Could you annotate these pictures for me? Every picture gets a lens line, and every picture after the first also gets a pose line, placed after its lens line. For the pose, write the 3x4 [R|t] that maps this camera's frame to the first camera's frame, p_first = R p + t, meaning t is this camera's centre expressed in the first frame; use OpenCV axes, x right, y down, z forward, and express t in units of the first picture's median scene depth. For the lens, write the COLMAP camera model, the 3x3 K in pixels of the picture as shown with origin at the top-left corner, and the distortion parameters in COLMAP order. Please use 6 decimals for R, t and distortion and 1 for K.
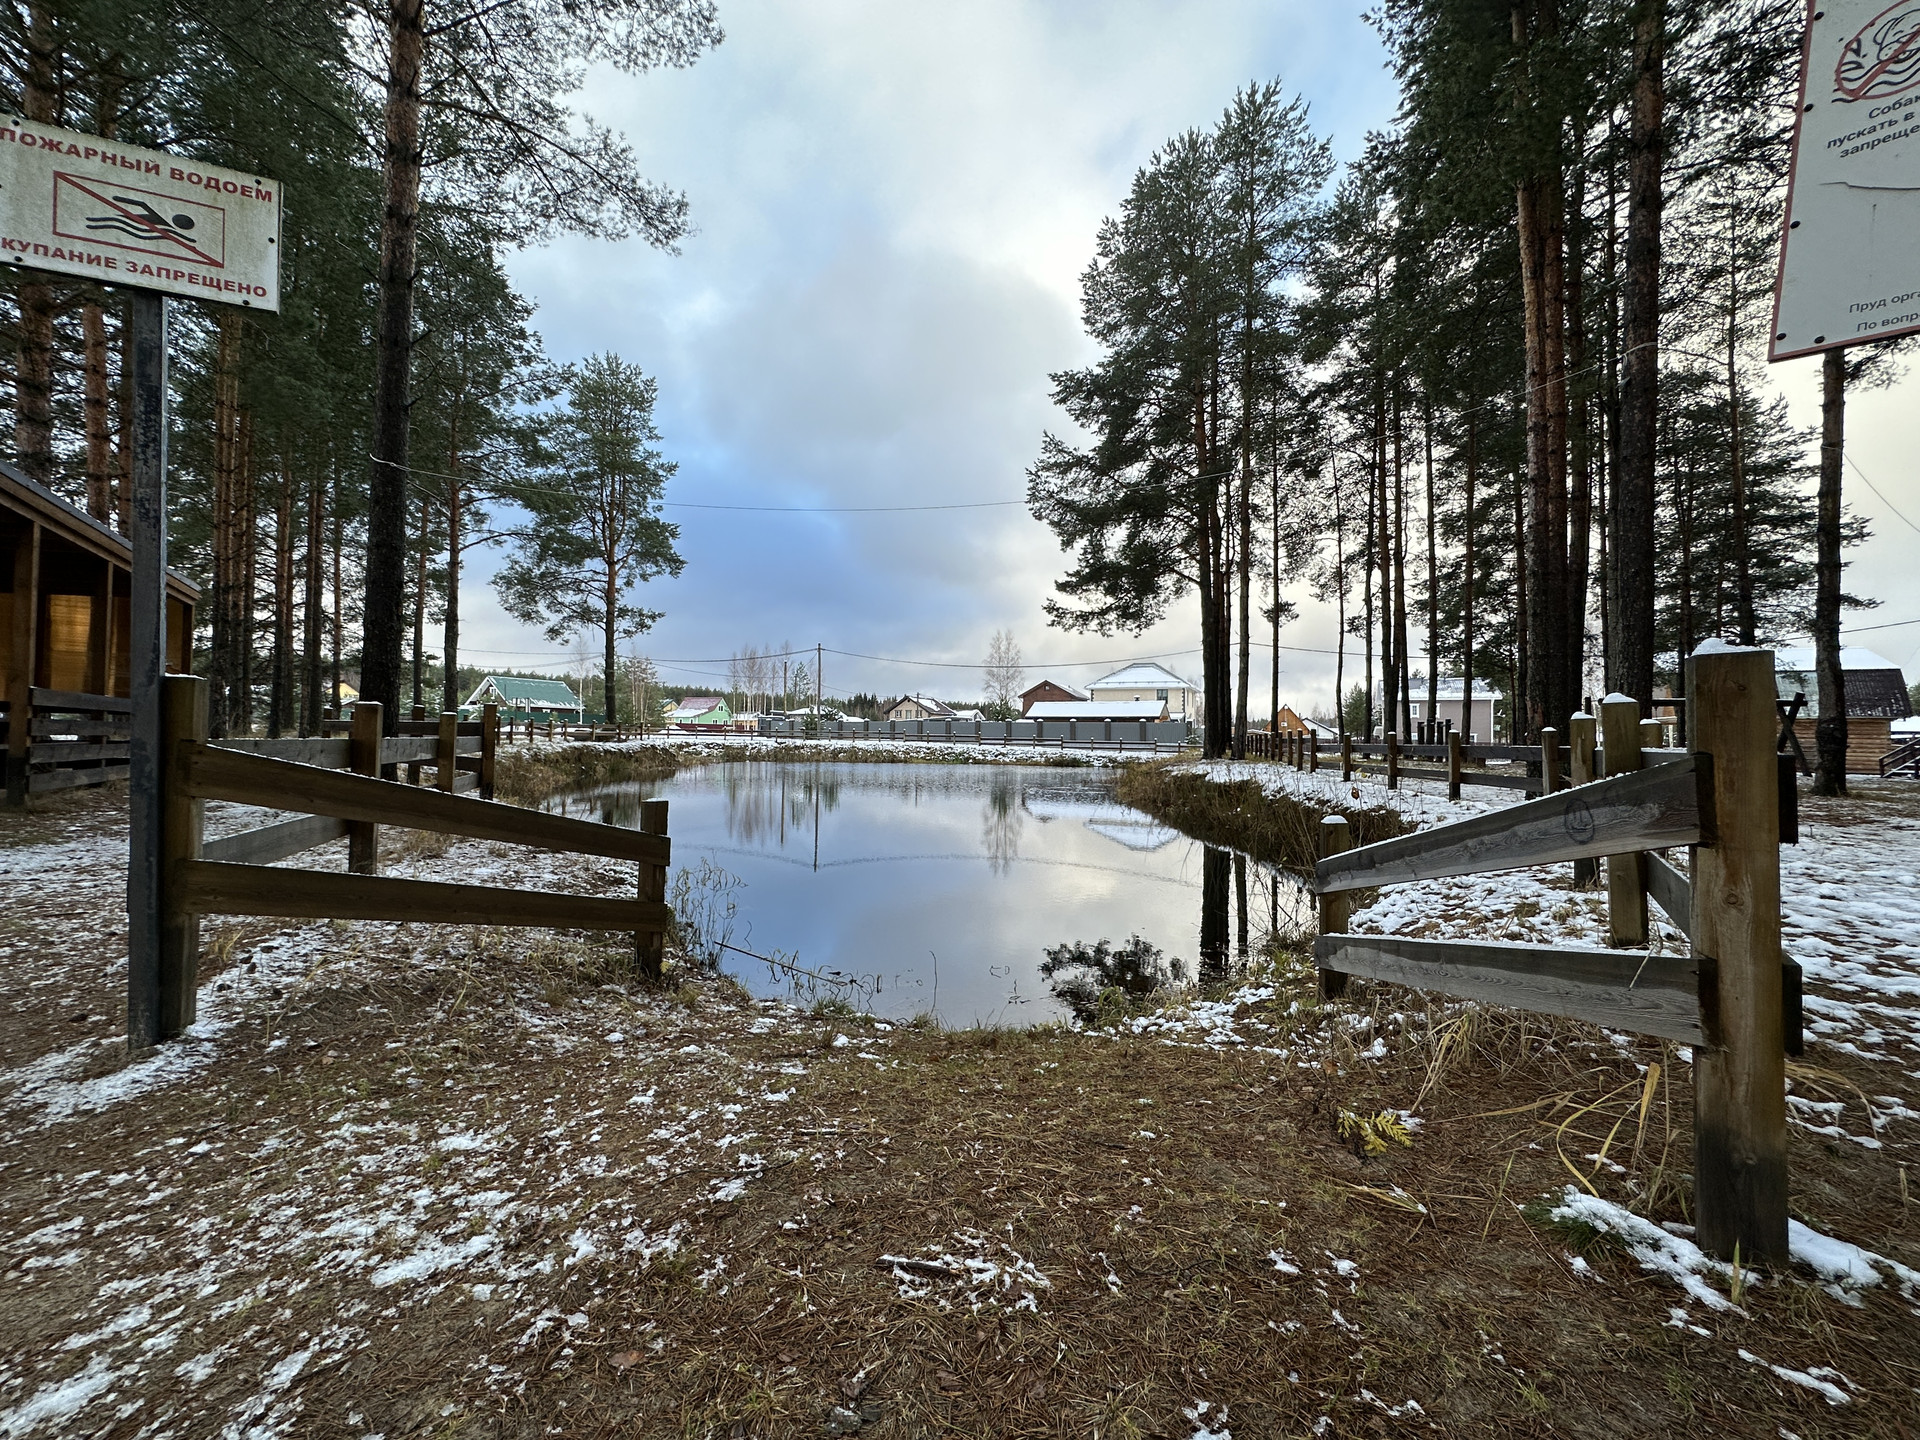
lens RADIAL K [[770.6, 0, 964.4], [0, 770.6, 718.3], [0, 0, 1]] dist [-0.000252, 0.000183]
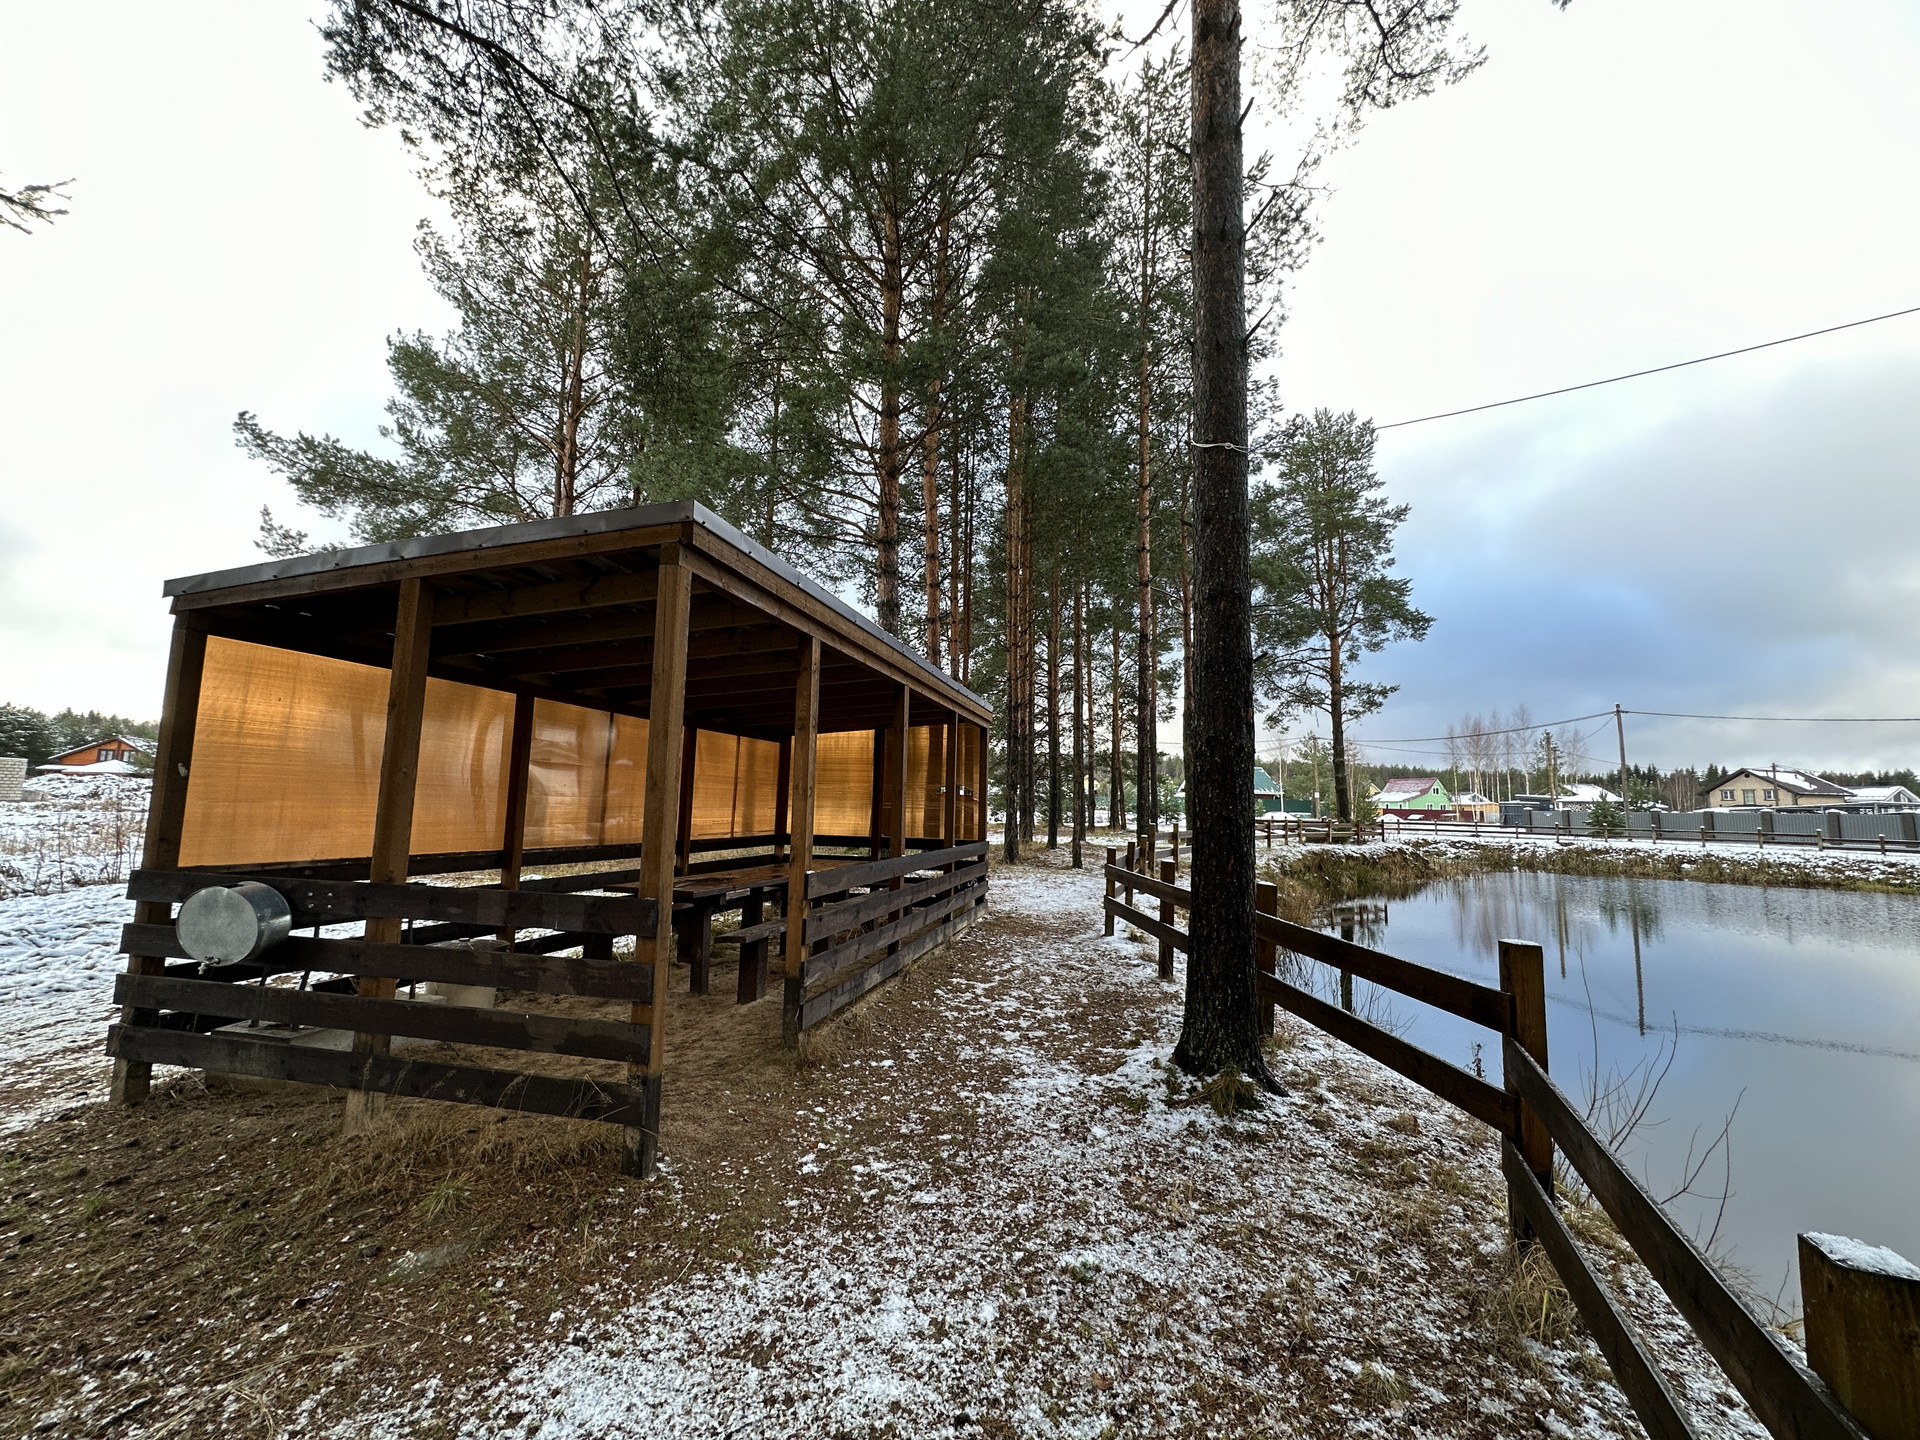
lens RADIAL K [[770.6, 0, 964.4], [0, 770.6, 718.3], [0, 0, 1]] dist [-0.000252, 0.000183]
pose [[0.670656, -0.084782, -0.736907, -0.099313], [0.007543, 0.994175, -0.107516, -0.017129], [0.741730, 0.066548, 0.667389, 0.105681]]
